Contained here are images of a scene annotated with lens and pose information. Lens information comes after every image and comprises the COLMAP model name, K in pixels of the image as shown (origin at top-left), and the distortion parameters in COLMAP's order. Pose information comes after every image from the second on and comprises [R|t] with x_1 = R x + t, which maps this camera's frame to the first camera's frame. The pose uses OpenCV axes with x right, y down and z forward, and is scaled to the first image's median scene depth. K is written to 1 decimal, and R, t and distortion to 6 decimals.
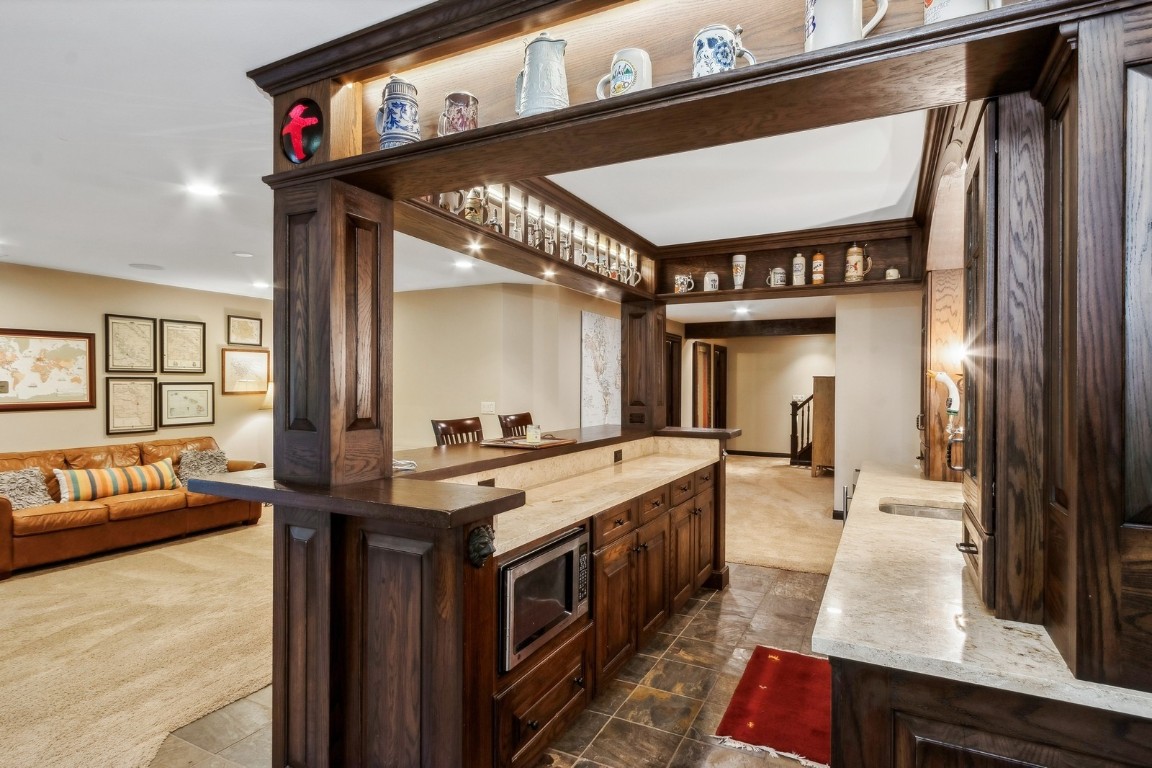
lens RADIAL K [[611.5, 0, 574.8], [0, 611.5, 385.2], [0, 0, 1]] dist [-0.000125, -0.000049]
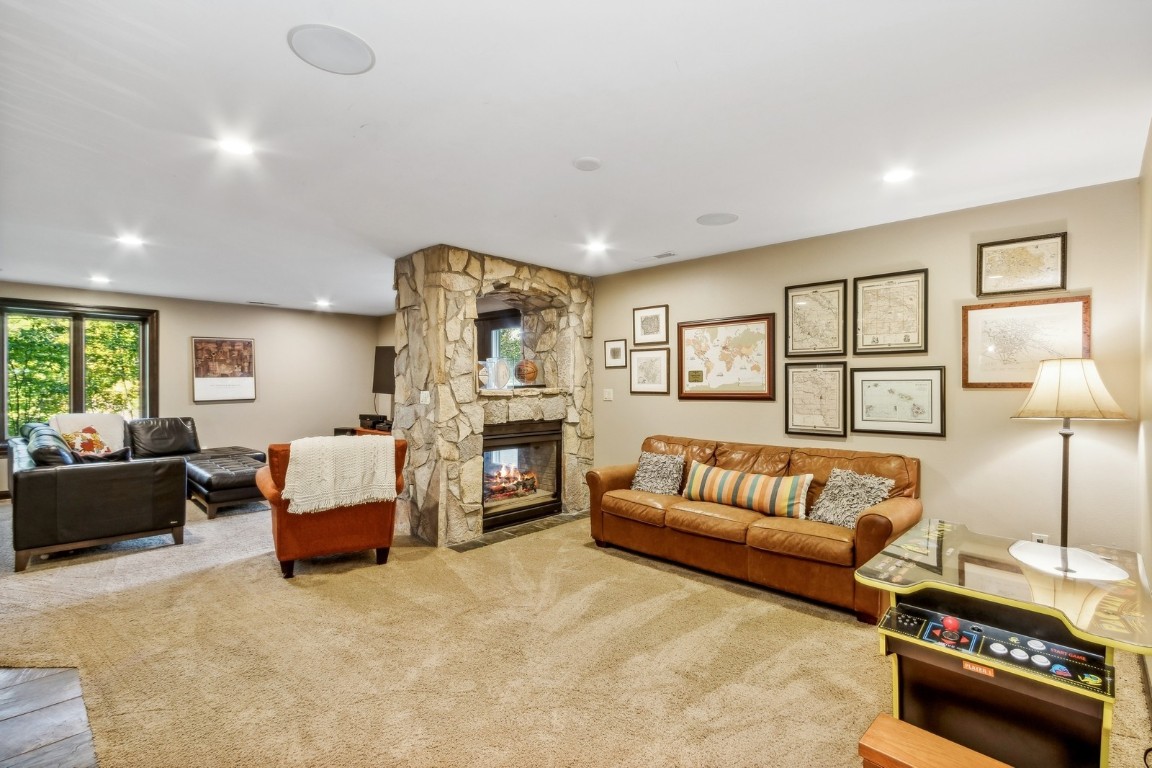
lens RADIAL K [[533.6, 0, 575.6], [0, 533.6, 382.6], [0, 0, 1]] dist [-0.002397, -0.000008]
pose [[-0.312759, 0.002521, -0.949829, 0.007184], [0.002022, 0.999996, 0.001989, 0.010309], [0.949830, -0.001298, -0.312763, 0.921811]]
